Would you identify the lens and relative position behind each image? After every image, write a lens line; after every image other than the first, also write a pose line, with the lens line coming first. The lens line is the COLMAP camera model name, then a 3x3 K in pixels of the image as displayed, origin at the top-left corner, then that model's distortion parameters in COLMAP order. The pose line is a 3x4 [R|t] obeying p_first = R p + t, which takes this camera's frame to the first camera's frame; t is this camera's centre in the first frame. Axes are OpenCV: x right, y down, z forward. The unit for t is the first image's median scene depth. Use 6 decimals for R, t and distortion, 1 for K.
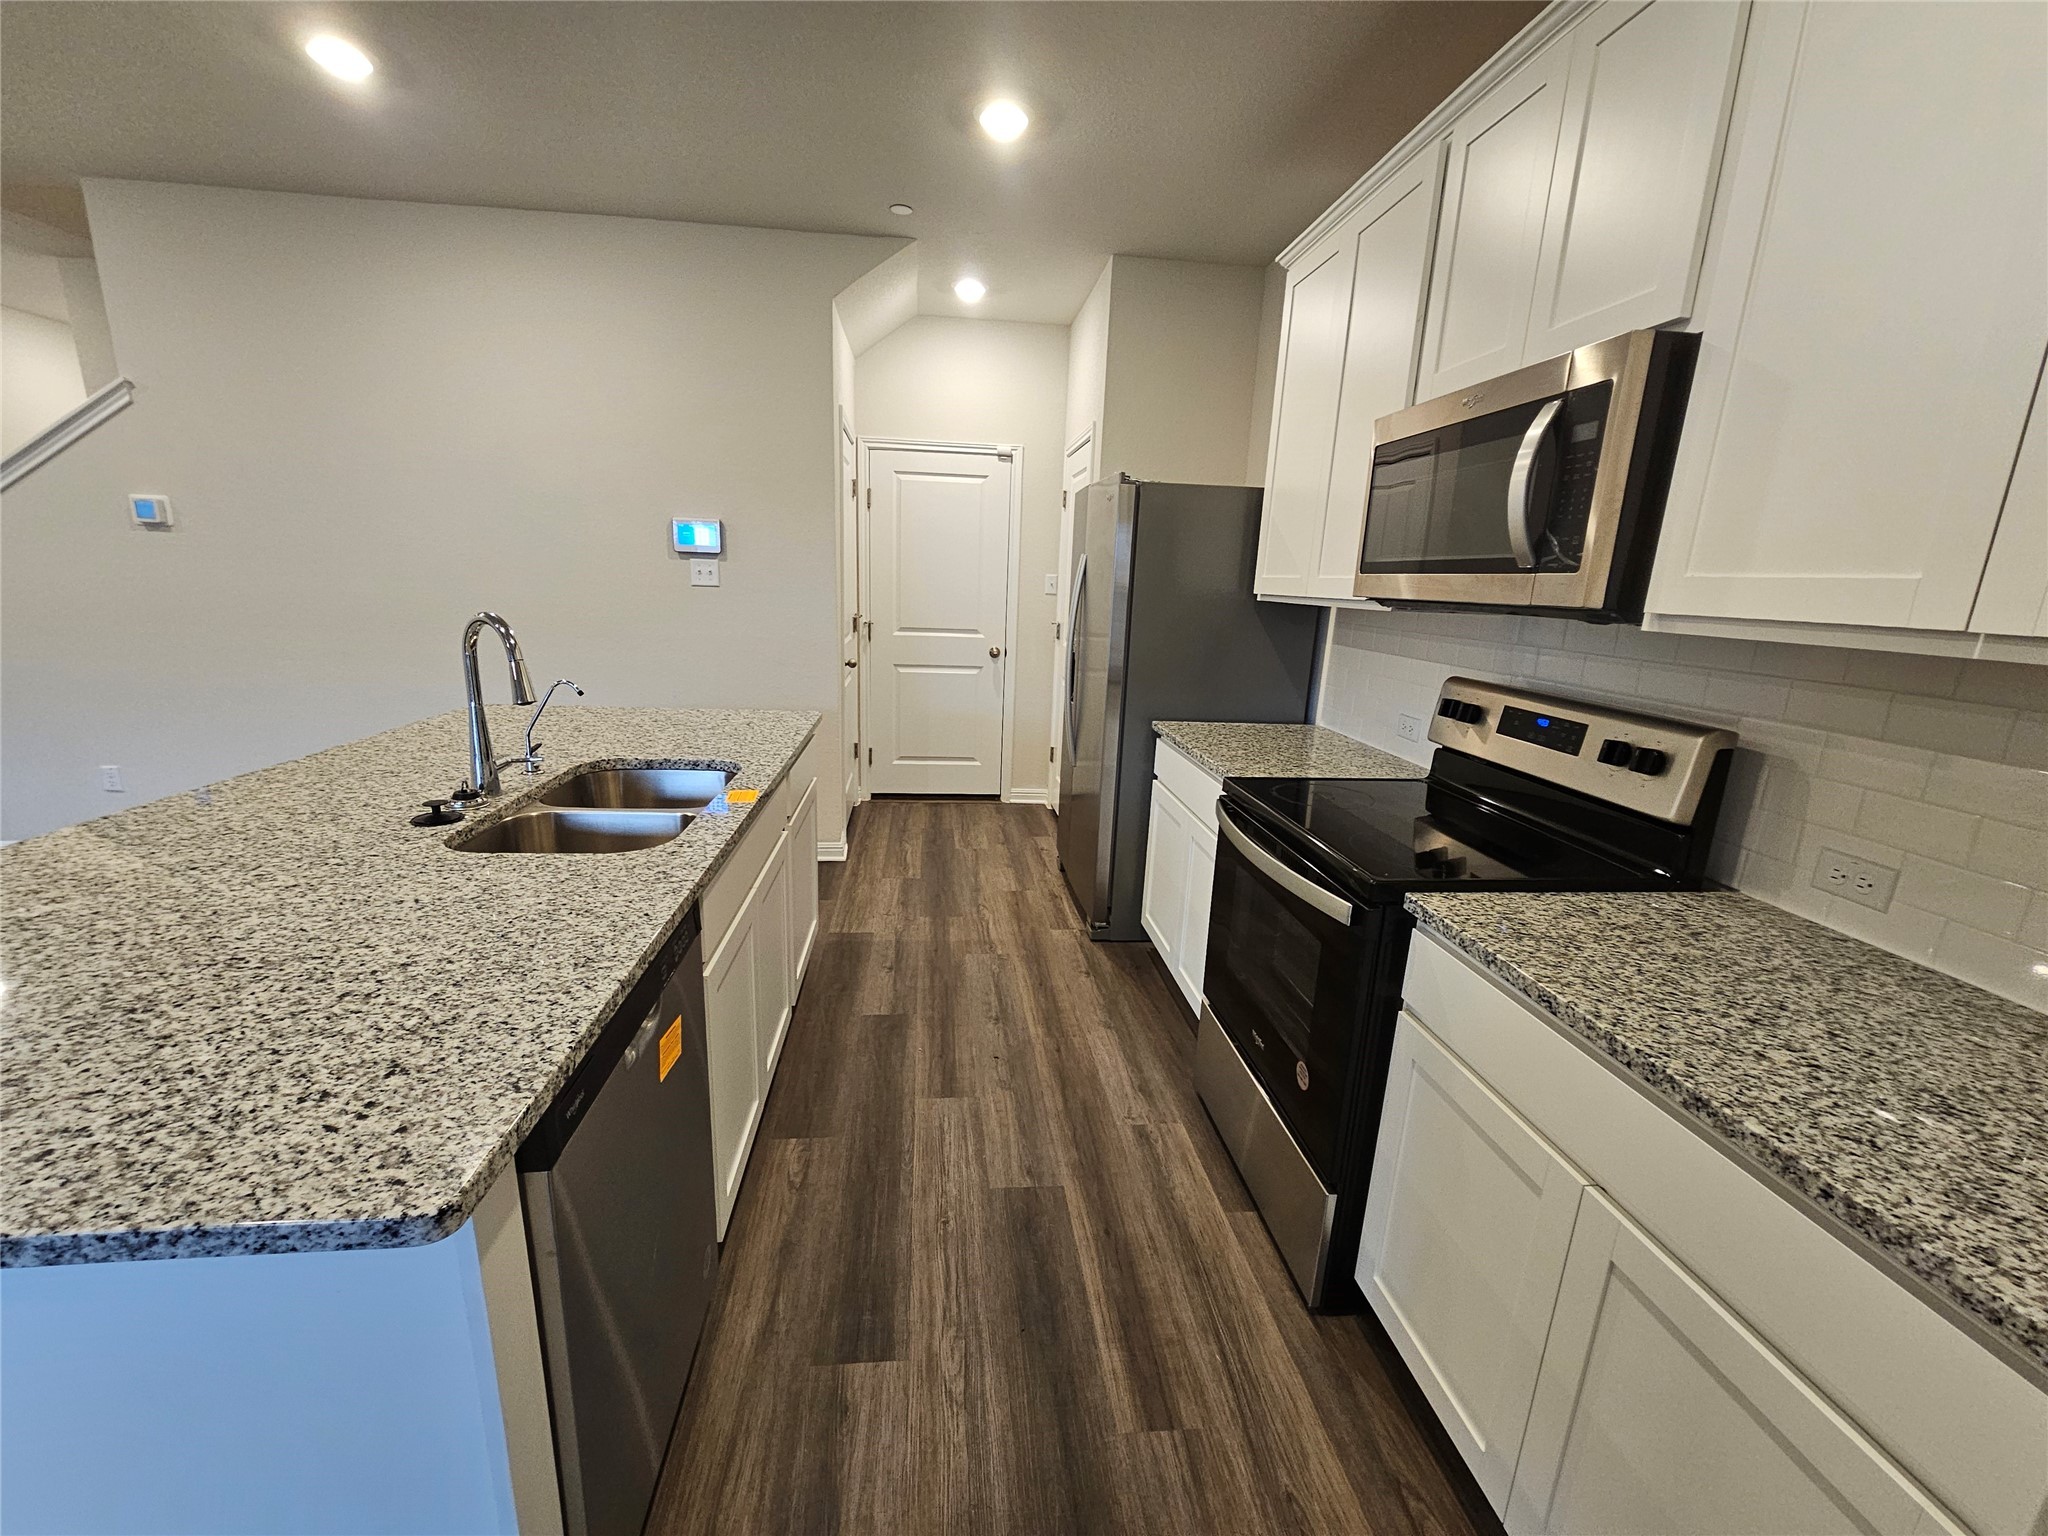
lens RADIAL K [[841.3, 0, 1012.5], [0, 841.3, 776.5], [0, 0, 1]] dist [-0.001620, -0.000086]
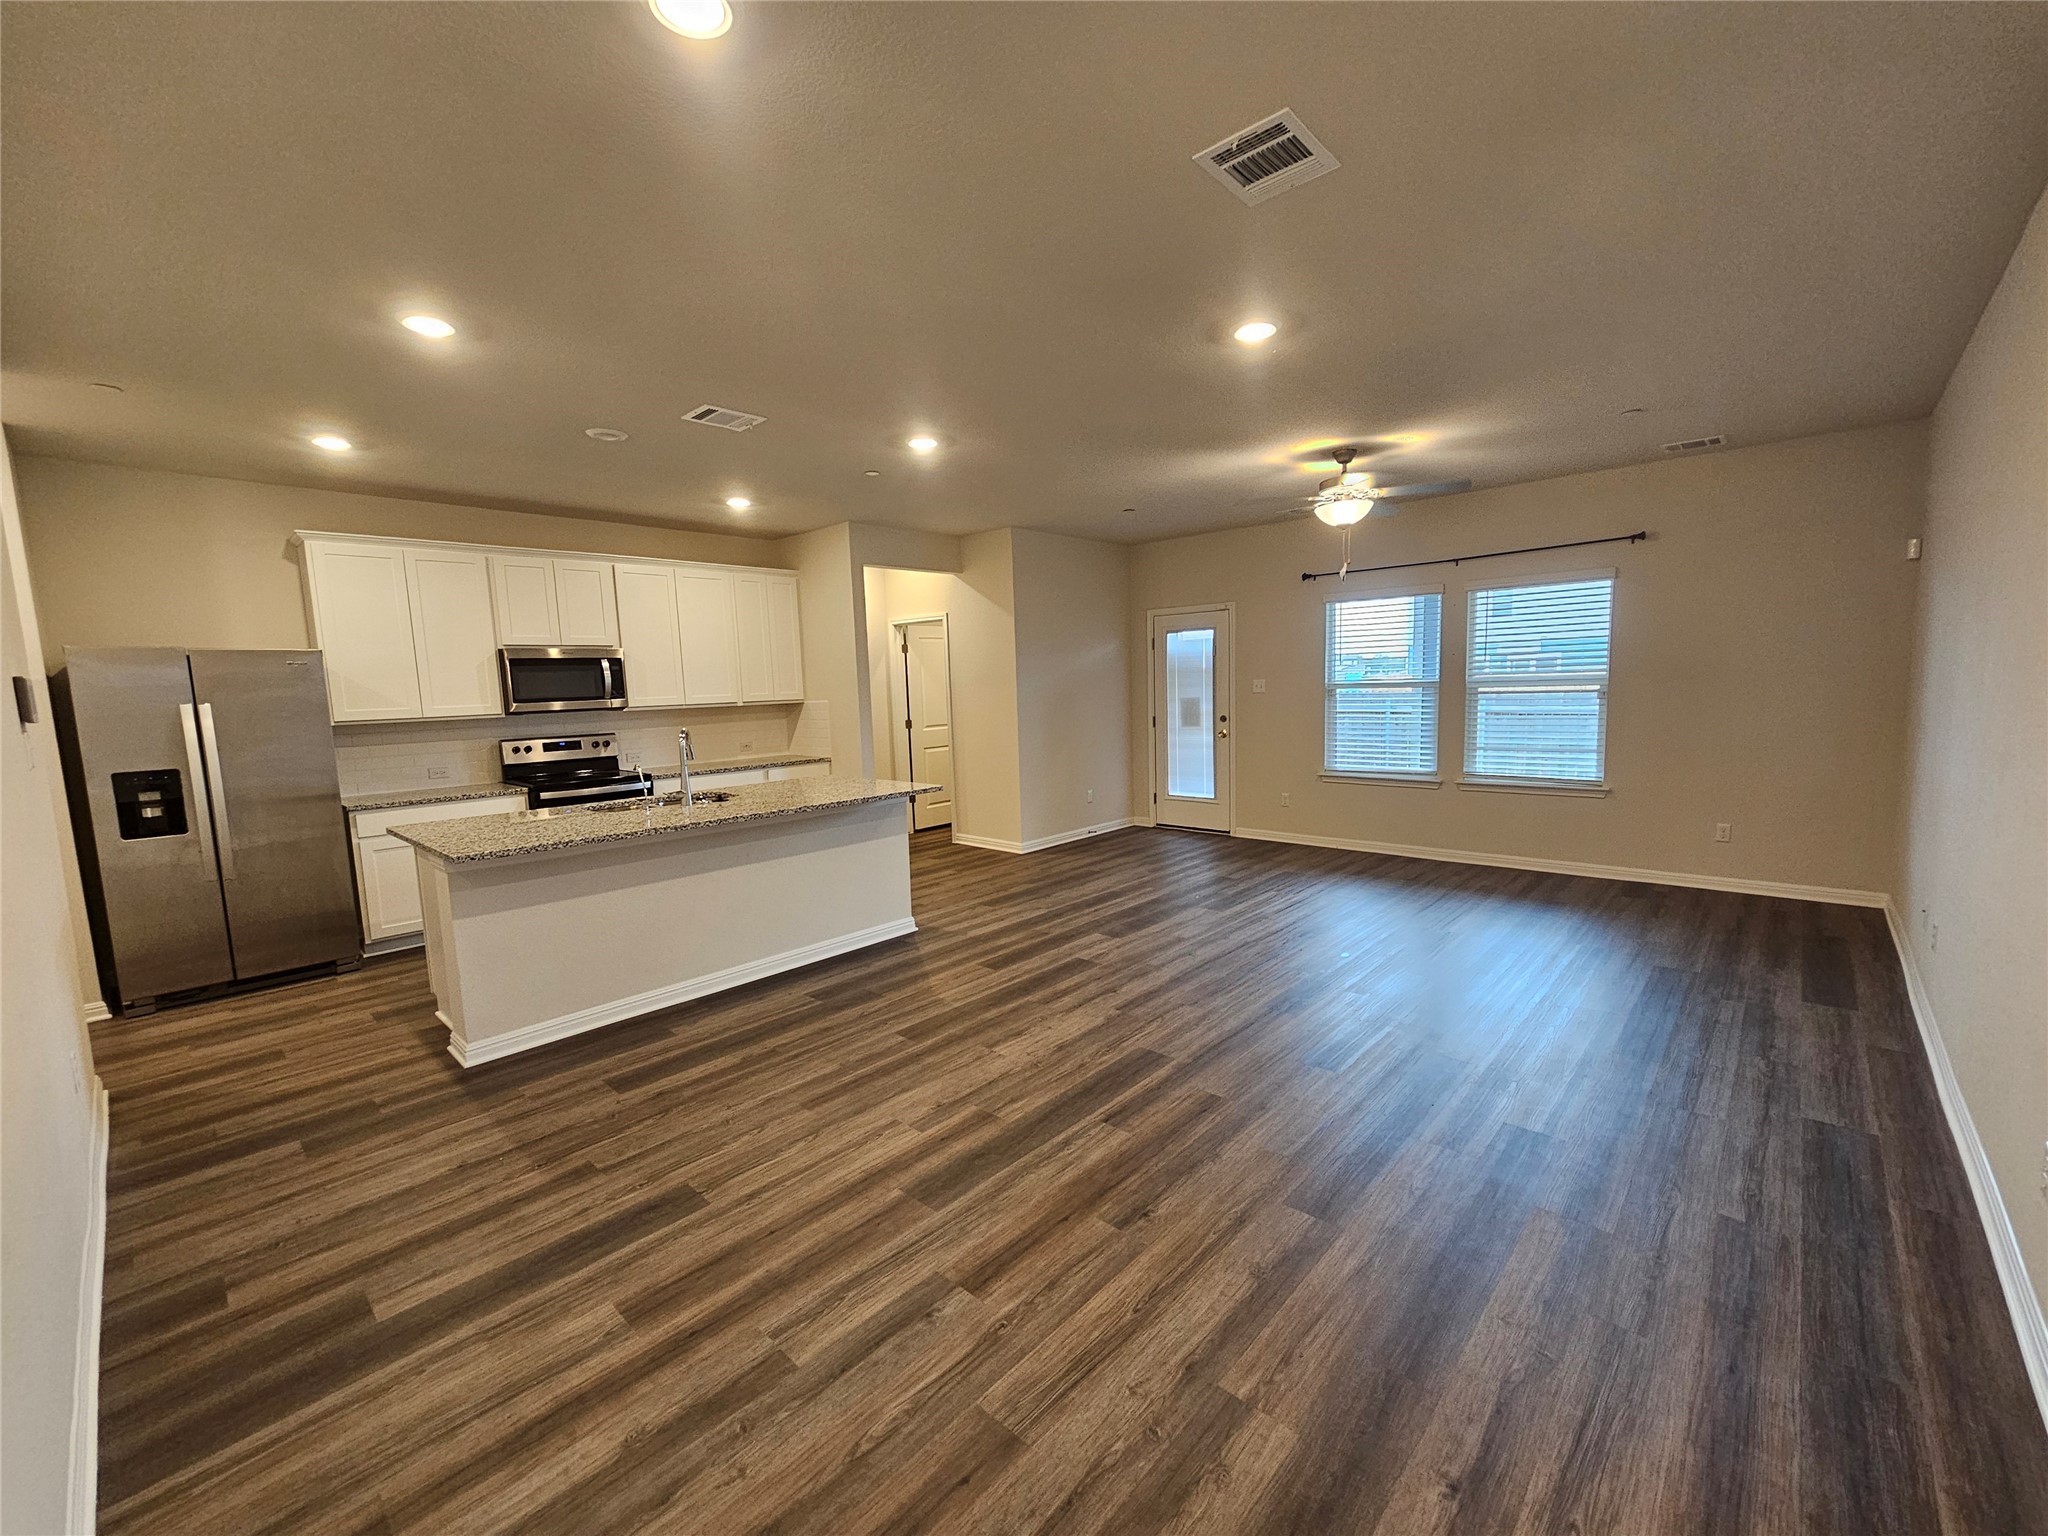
lens RADIAL K [[841.3, 0, 1008.7], [0, 841.3, 771.3], [0, 0, 1]] dist [-0.001620, -0.000086]
pose [[-0.649343, -0.106018, 0.753070, -2.898708], [0.177653, 0.941692, 0.285756, -0.575239], [-0.739455, 0.319339, -0.592646, 1.640031]]
